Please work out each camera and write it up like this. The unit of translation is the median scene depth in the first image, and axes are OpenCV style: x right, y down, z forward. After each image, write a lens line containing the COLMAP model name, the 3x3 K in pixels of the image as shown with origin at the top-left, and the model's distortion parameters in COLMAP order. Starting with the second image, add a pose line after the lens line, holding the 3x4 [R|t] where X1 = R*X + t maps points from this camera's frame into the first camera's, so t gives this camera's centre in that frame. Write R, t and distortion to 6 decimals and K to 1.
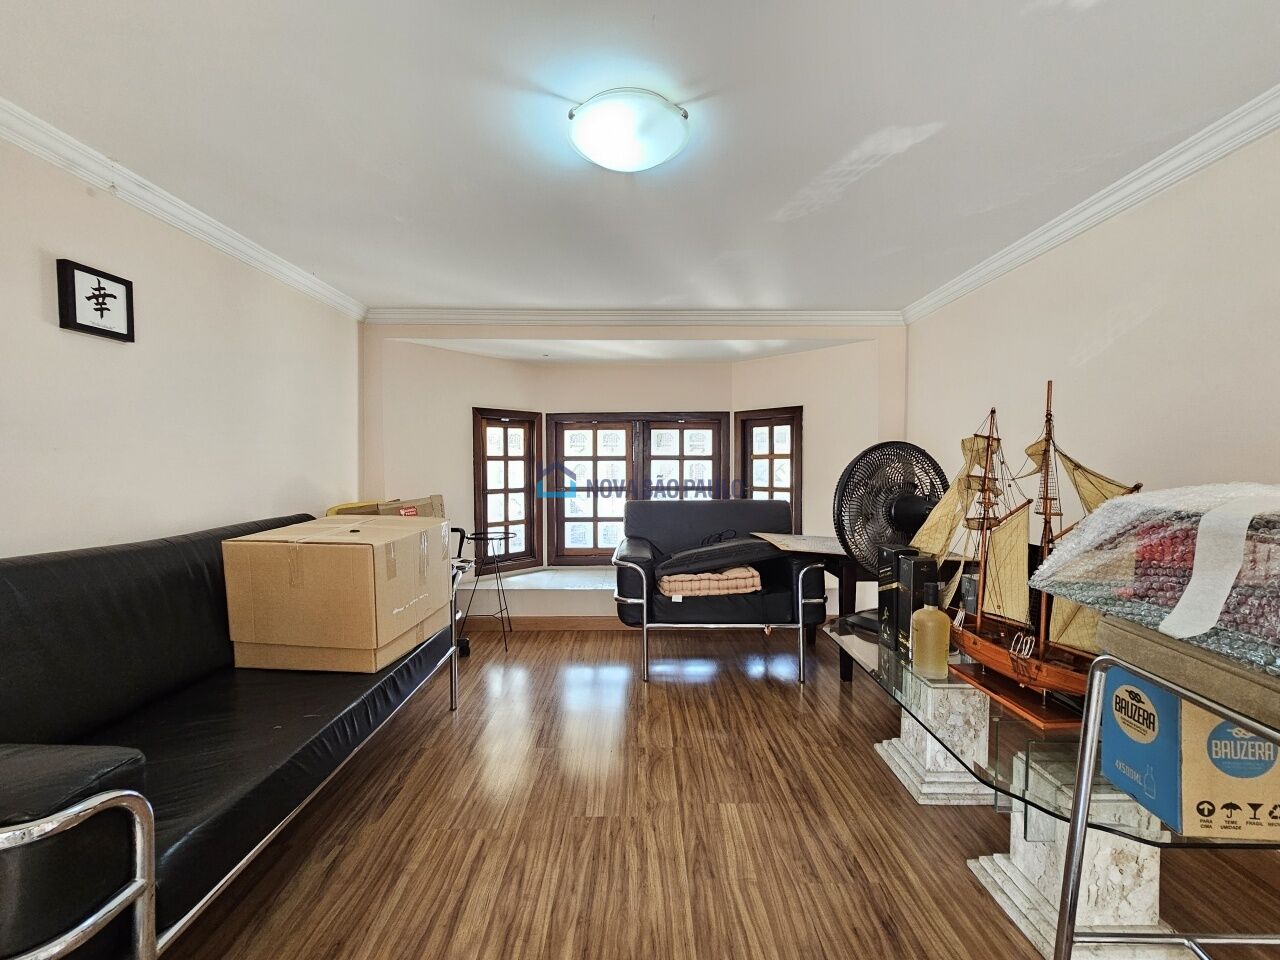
lens RADIAL K [[525.9, 0, 640.0], [0, 525.9, 480.0], [0, 0, 1]] dist [-0.002032, -0.000233]
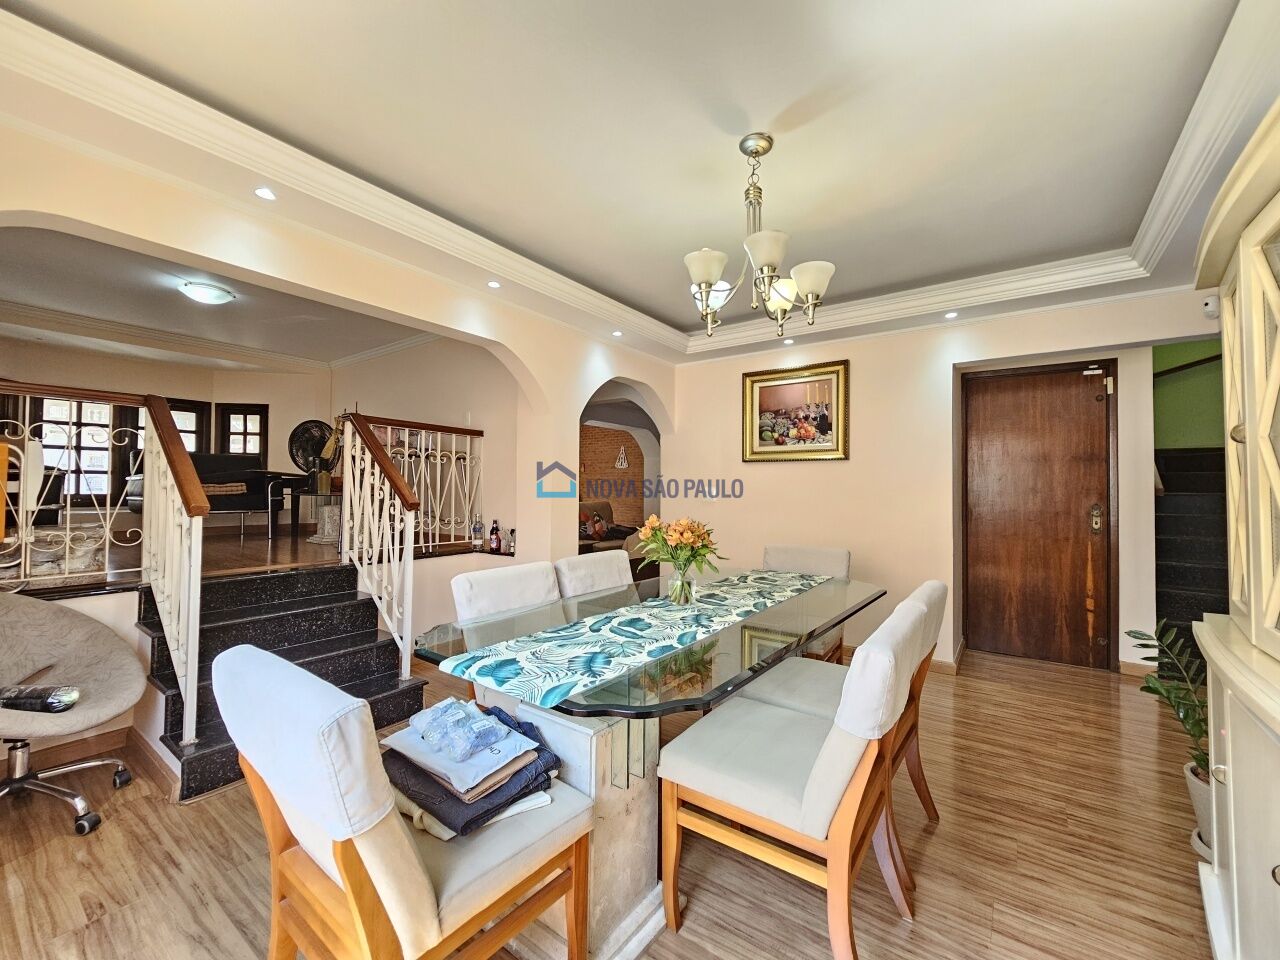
lens RADIAL K [[525.9, 0, 640.0], [0, 525.9, 480.0], [0, 0, 1]] dist [-0.002032, -0.000233]
pose [[0.587393, 0.020698, 0.809037, -0.336983], [0.011795, 0.999348, -0.034130, 0.166234], [-0.809216, 0.029590, 0.586766, -0.912661]]
